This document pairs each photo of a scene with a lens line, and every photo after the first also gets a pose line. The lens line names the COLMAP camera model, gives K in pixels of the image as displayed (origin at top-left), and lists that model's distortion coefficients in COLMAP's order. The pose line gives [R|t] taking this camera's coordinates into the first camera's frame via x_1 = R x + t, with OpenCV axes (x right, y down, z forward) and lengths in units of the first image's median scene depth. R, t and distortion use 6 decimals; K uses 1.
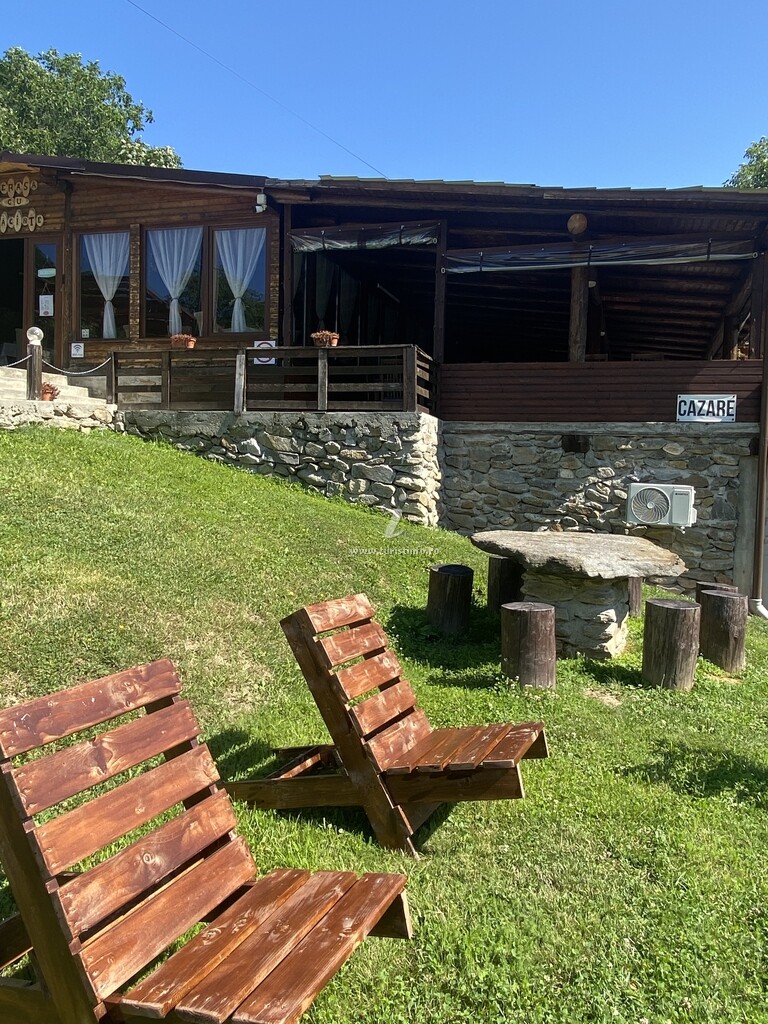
lens RADIAL K [[728.1, 0, 384.0], [0, 728.1, 512.0], [0, 0, 1]] dist [0.003370, -0.002781]
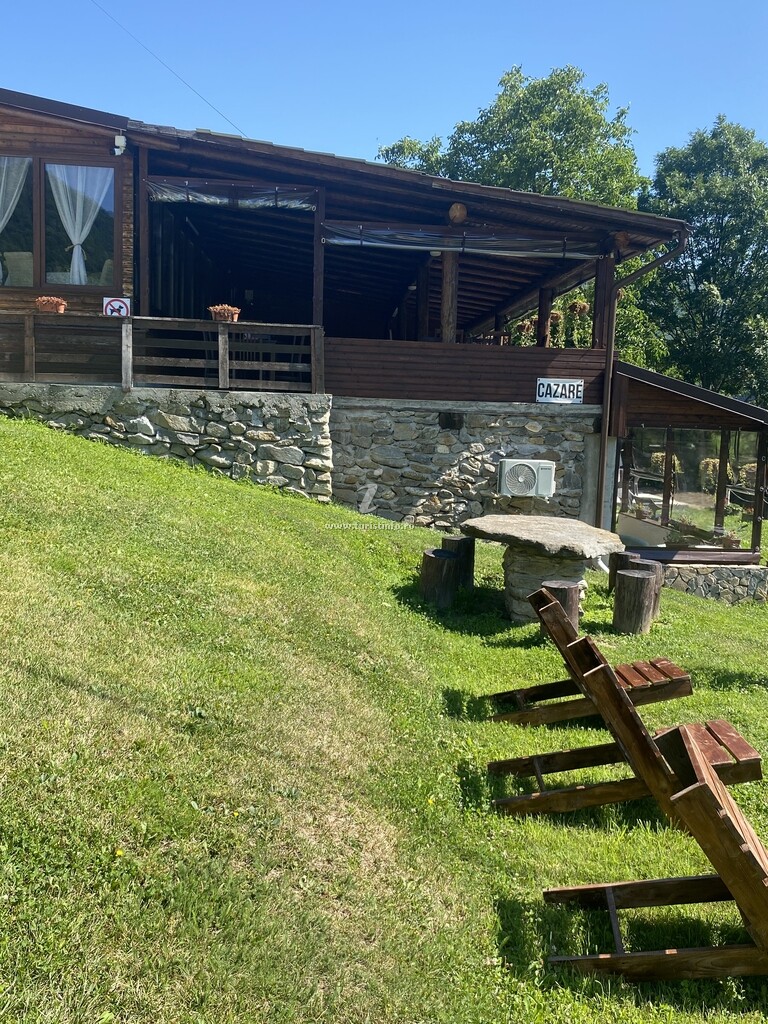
lens RADIAL K [[922.2, 0, 385.0], [0, 922.2, 529.5], [0, 0, 1]] dist [0.017001, -0.148214]
pose [[0.915377, -0.049978, 0.399483, -0.378593], [0.012024, 0.995216, 0.096956, -0.068755], [-0.402418, -0.083948, 0.911599, -0.206975]]
